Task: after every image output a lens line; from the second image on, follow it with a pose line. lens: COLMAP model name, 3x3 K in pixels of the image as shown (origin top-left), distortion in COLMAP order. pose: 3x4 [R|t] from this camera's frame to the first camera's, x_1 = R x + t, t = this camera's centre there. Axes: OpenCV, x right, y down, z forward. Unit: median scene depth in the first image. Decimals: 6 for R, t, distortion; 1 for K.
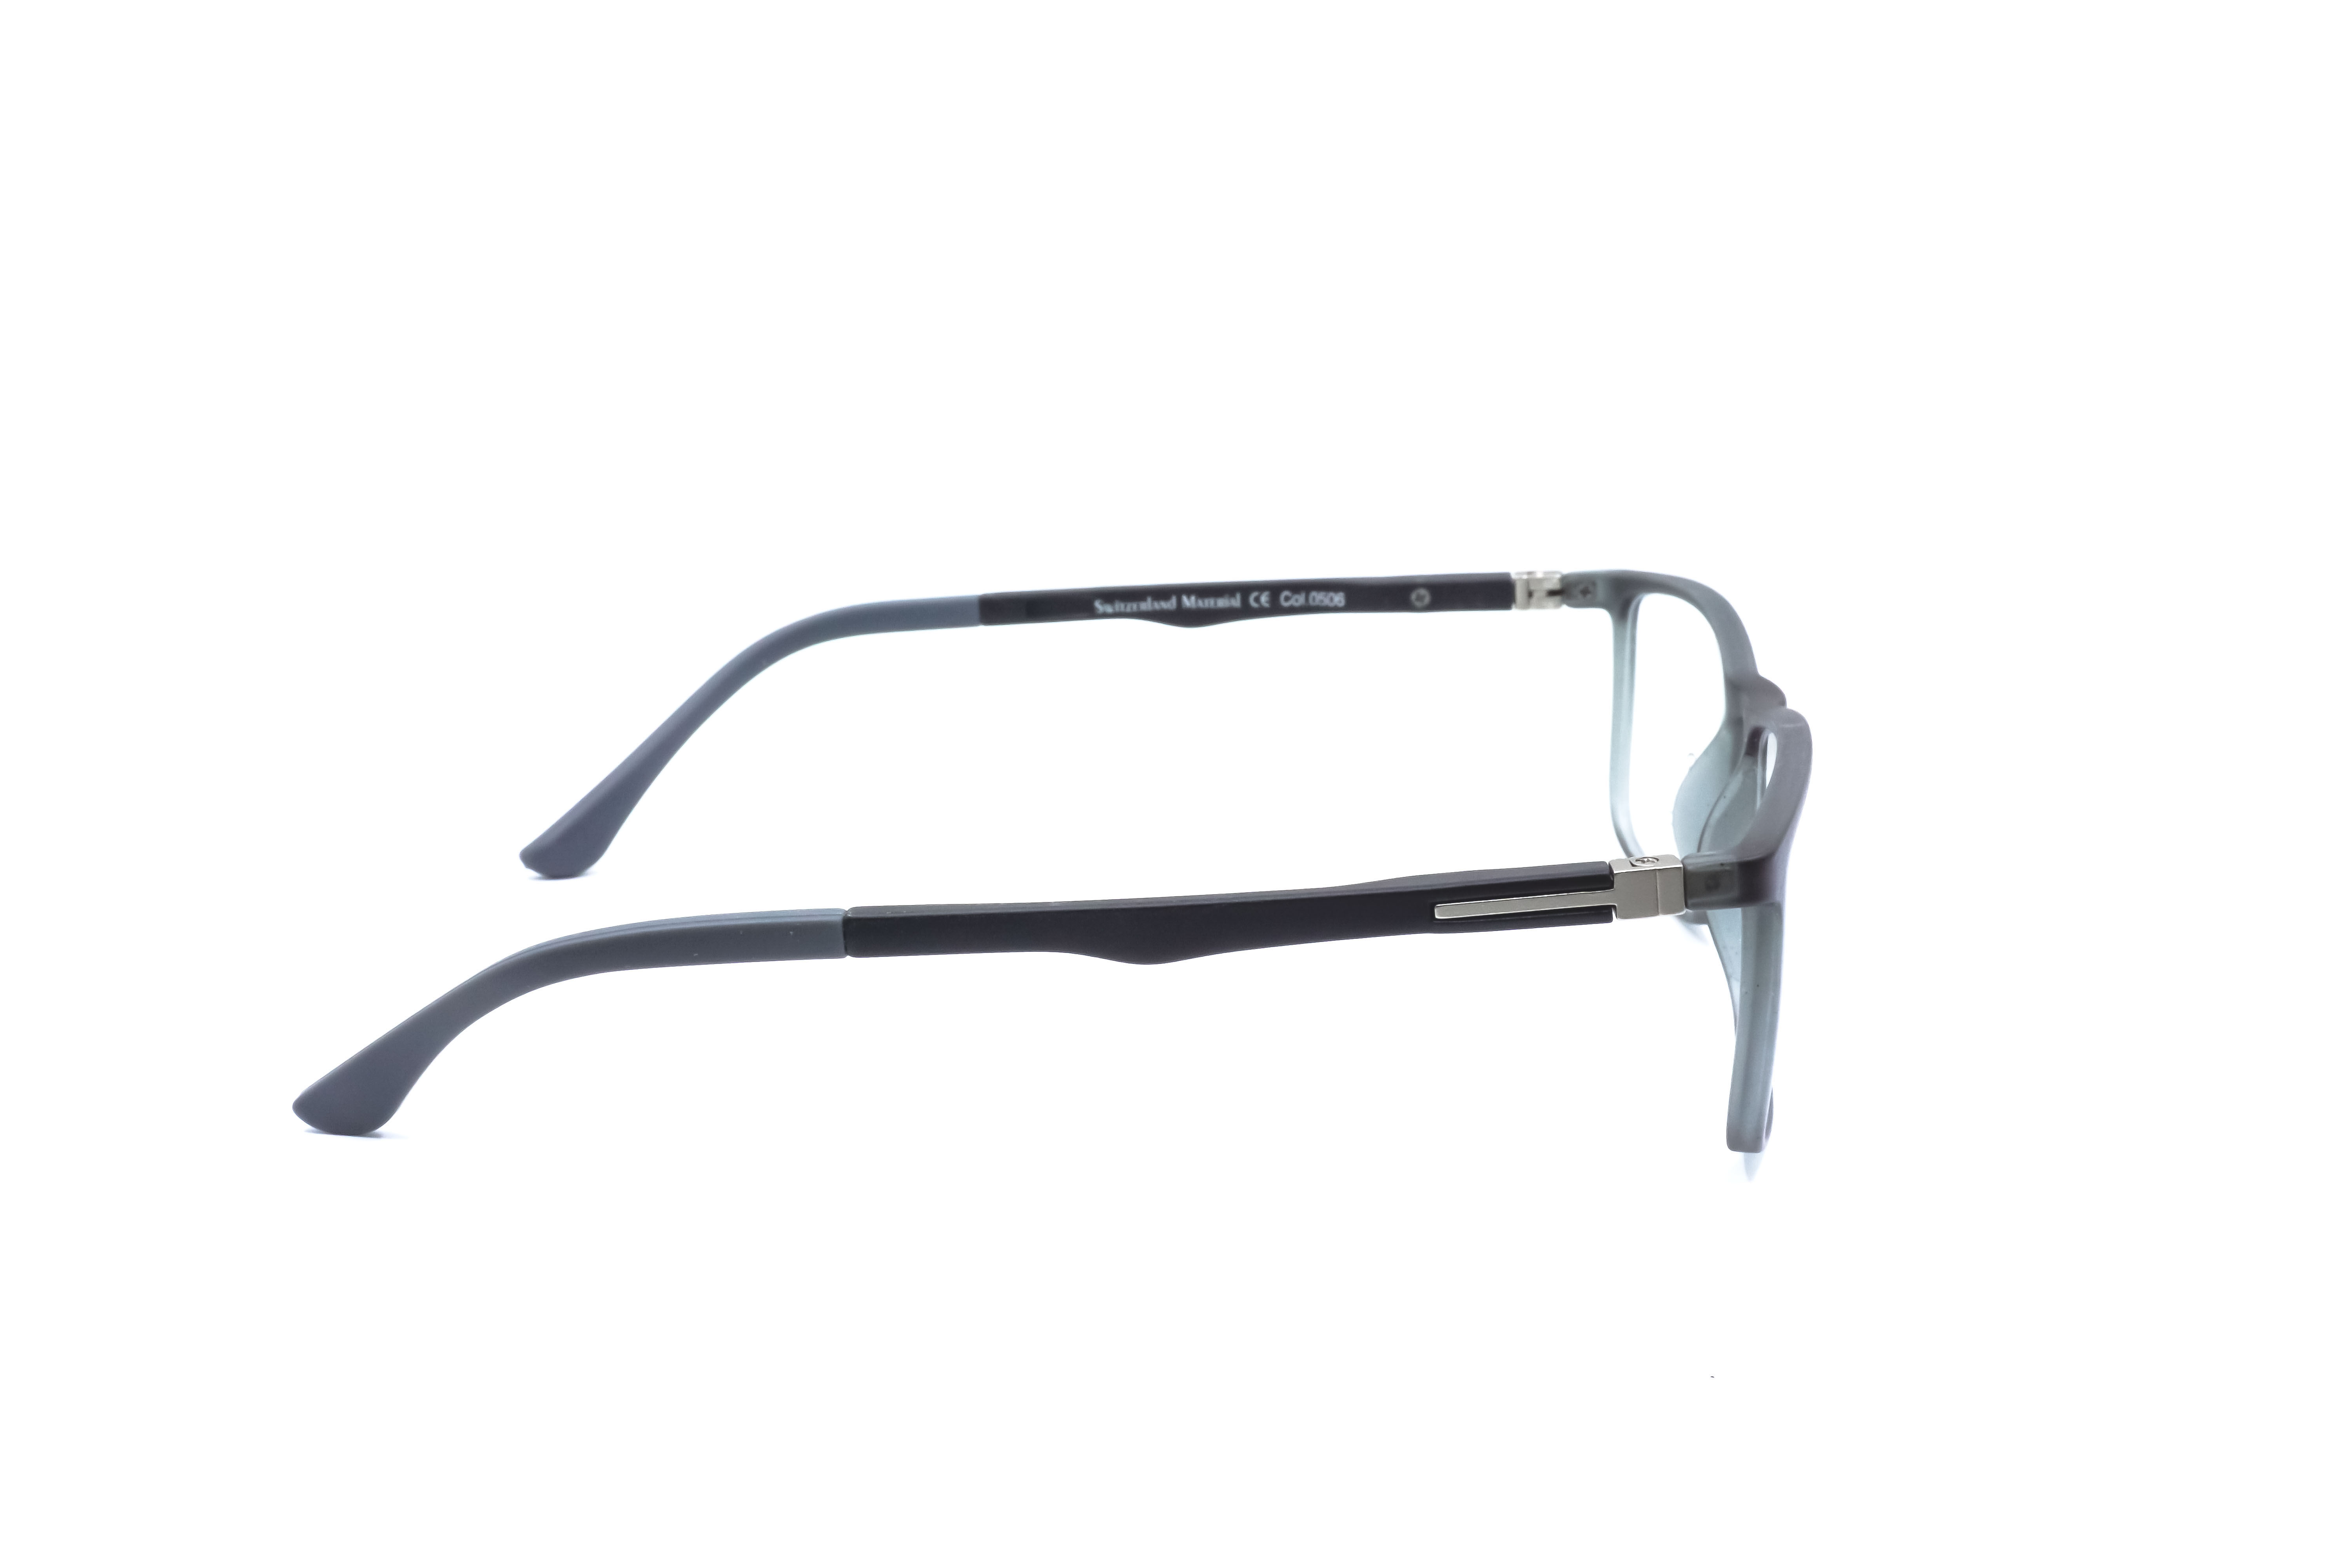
lens RADIAL K [[3360.0, 0, 1176.0], [0, 3360.0, 784.0], [0, 0, 1]] dist [-0.006667, -0.022161]
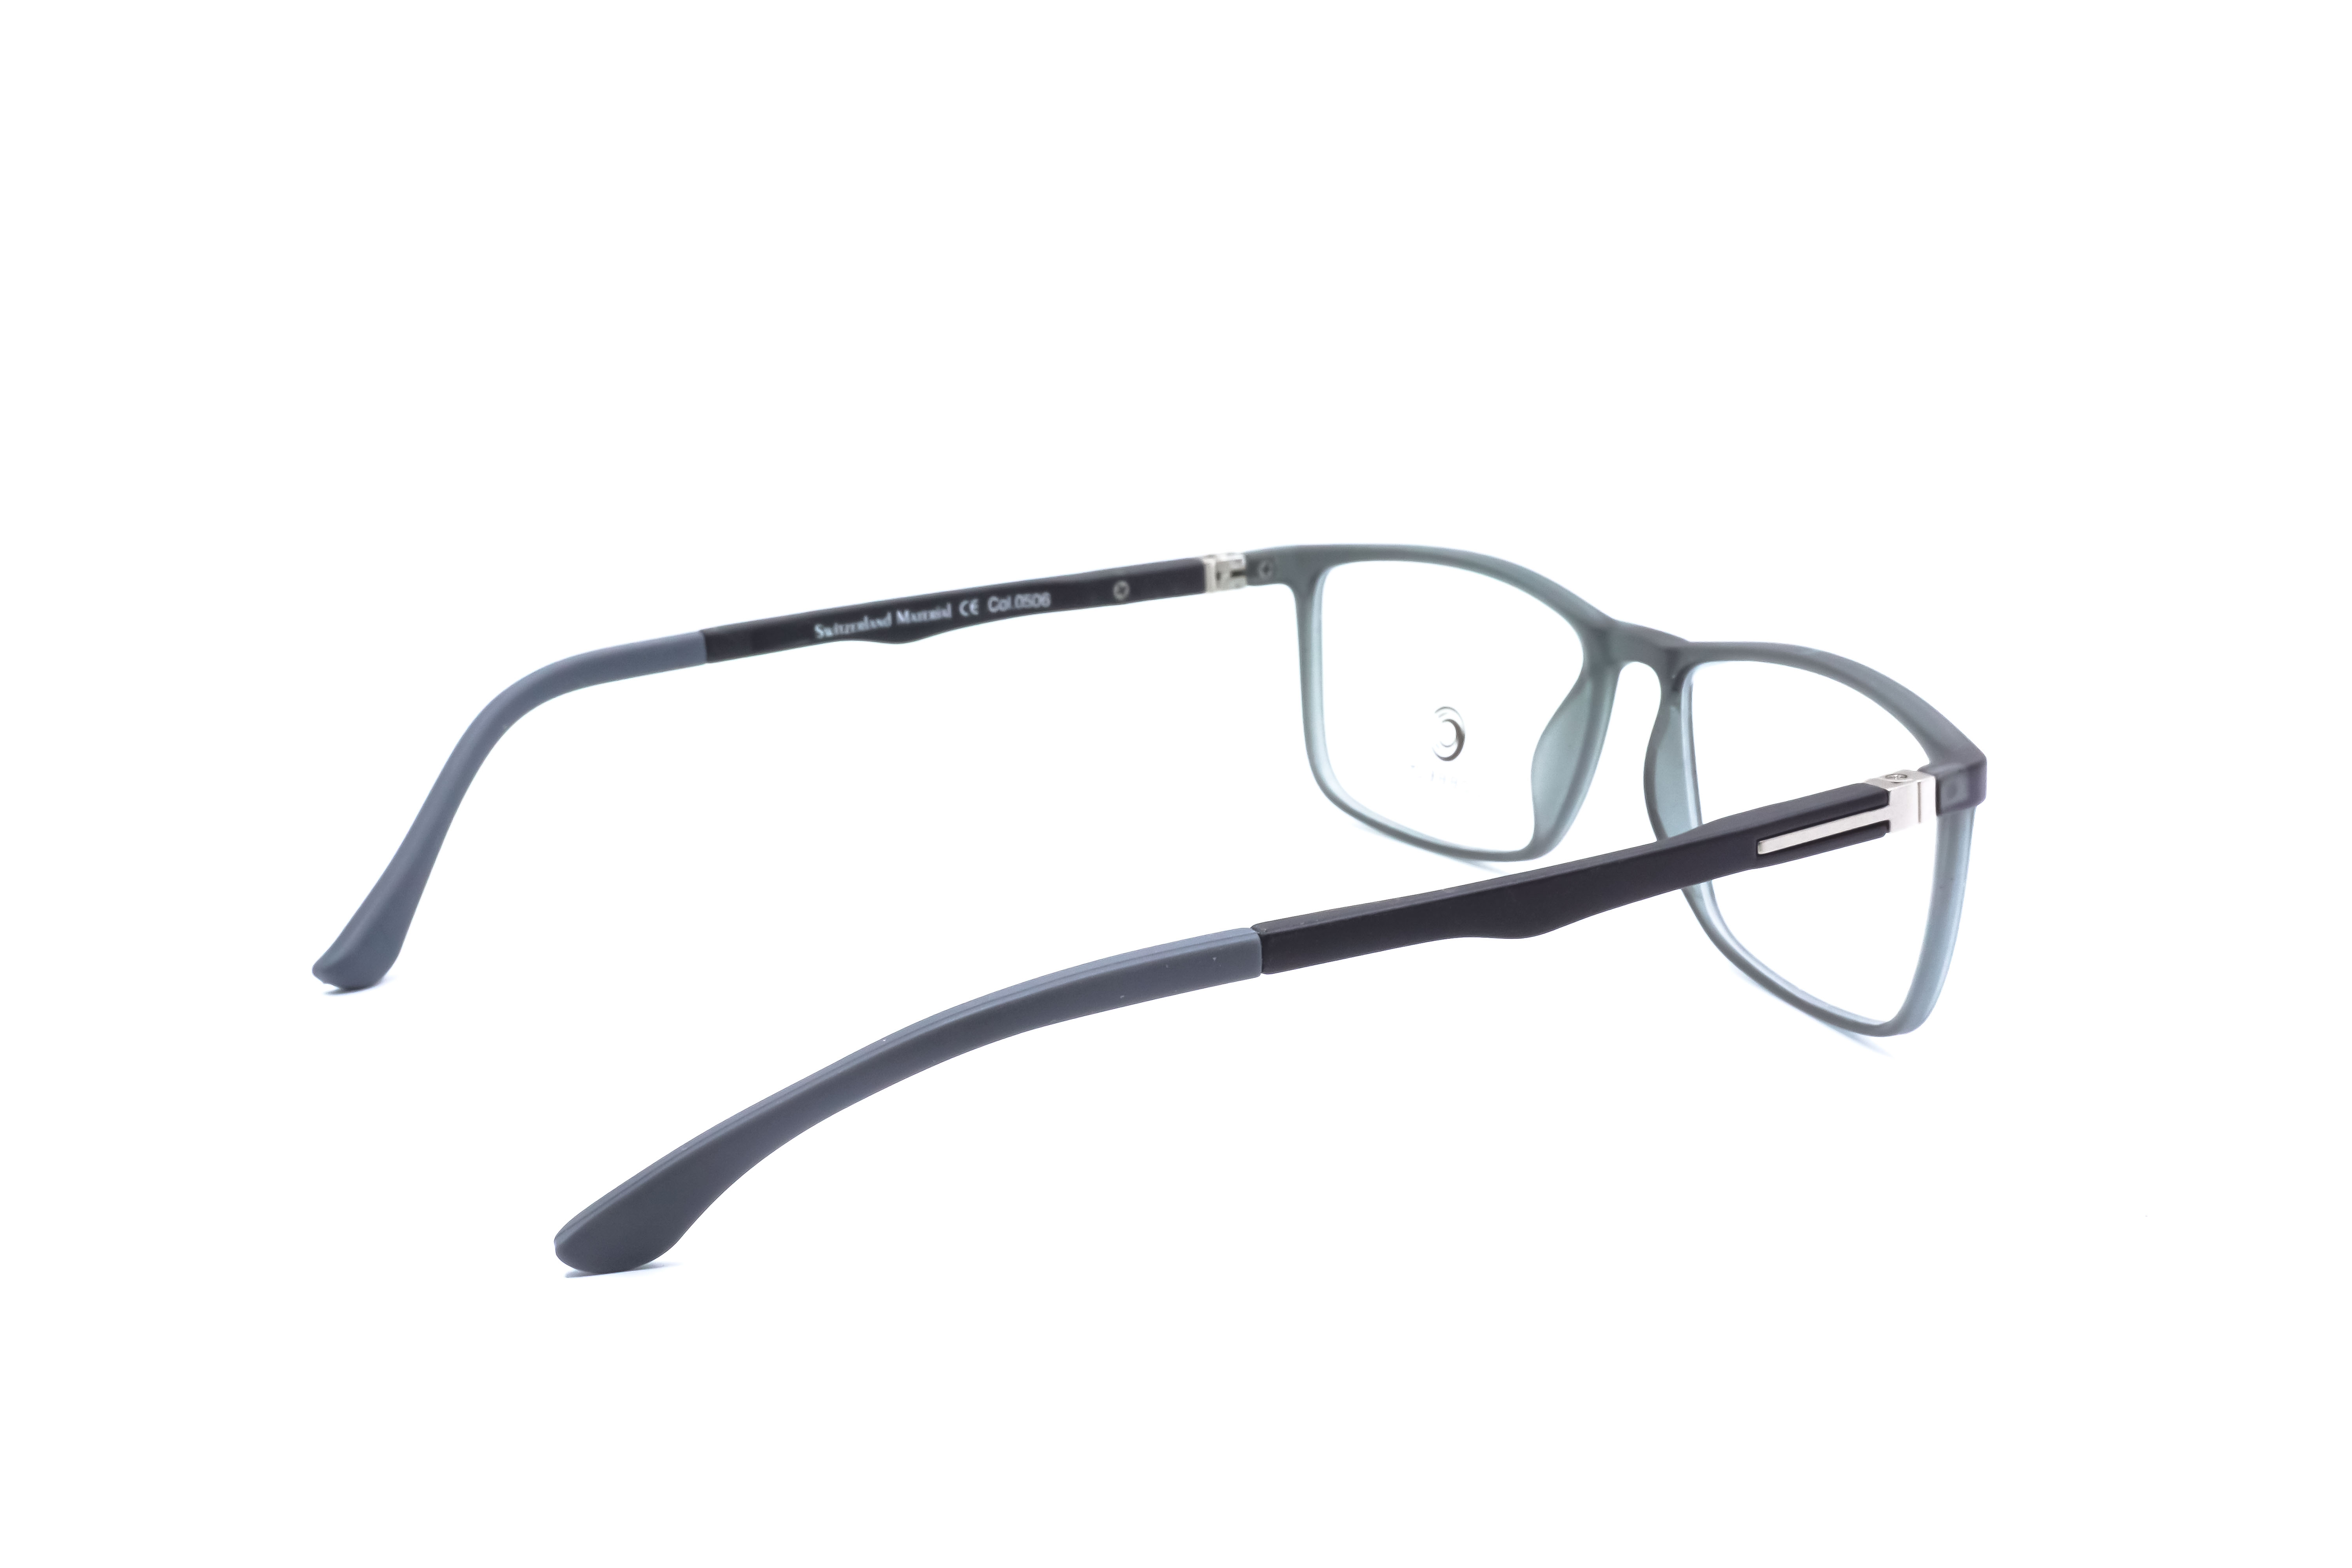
lens RADIAL K [[3360.0, 0, 1176.0], [0, 3360.0, 784.0], [0, 0, 1]] dist [-0.006667, -0.022161]
pose [[0.866461, -0.121482, 0.484239, -0.408828], [0.122992, 0.991990, 0.028790, -0.024377], [-0.483857, 0.034612, 0.874462, 0.106043]]
